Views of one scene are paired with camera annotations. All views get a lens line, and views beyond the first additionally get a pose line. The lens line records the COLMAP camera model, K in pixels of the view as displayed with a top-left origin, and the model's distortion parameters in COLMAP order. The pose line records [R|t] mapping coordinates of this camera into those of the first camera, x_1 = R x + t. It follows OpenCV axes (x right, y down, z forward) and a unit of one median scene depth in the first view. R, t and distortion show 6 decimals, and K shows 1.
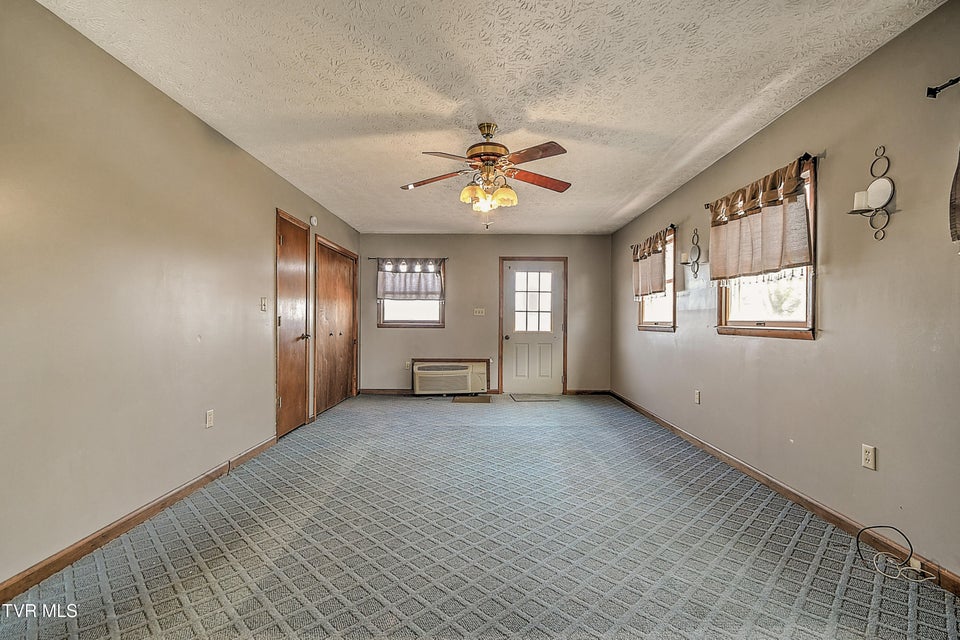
lens RADIAL K [[432.6, 0, 480.0], [0, 432.6, 320.0], [0, 0, 1]] dist [0.012179, -0.009804]
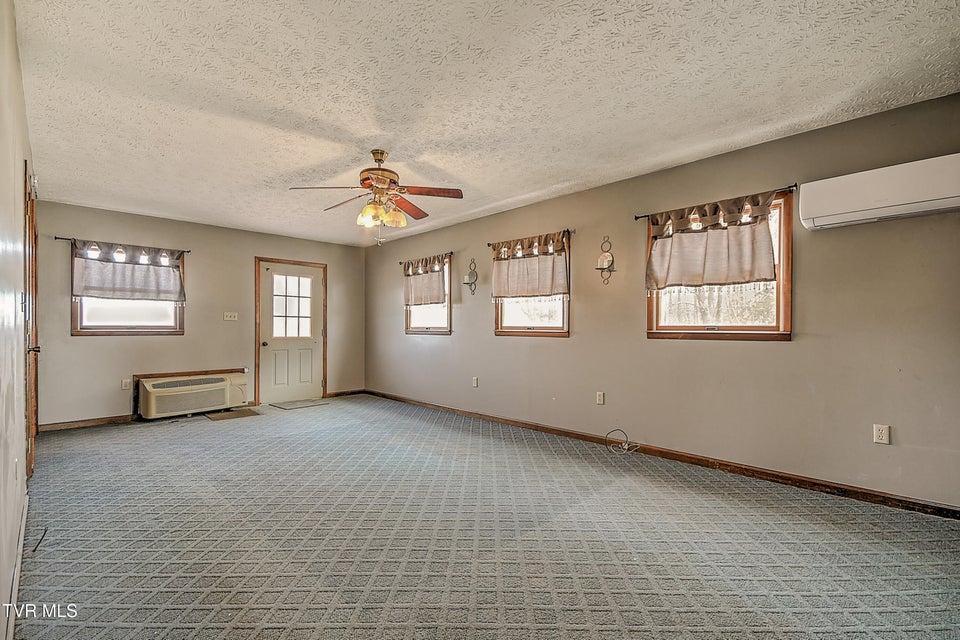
lens RADIAL K [[436.2, 0, 479.3], [0, 436.2, 325.8], [0, 0, 1]] dist [-0.000996, 0.000023]
pose [[0.708530, 0.000221, 0.705681, -0.289482], [-0.001543, 0.999998, 0.001236, -0.000762], [-0.705679, -0.001965, 0.708529, 0.009016]]
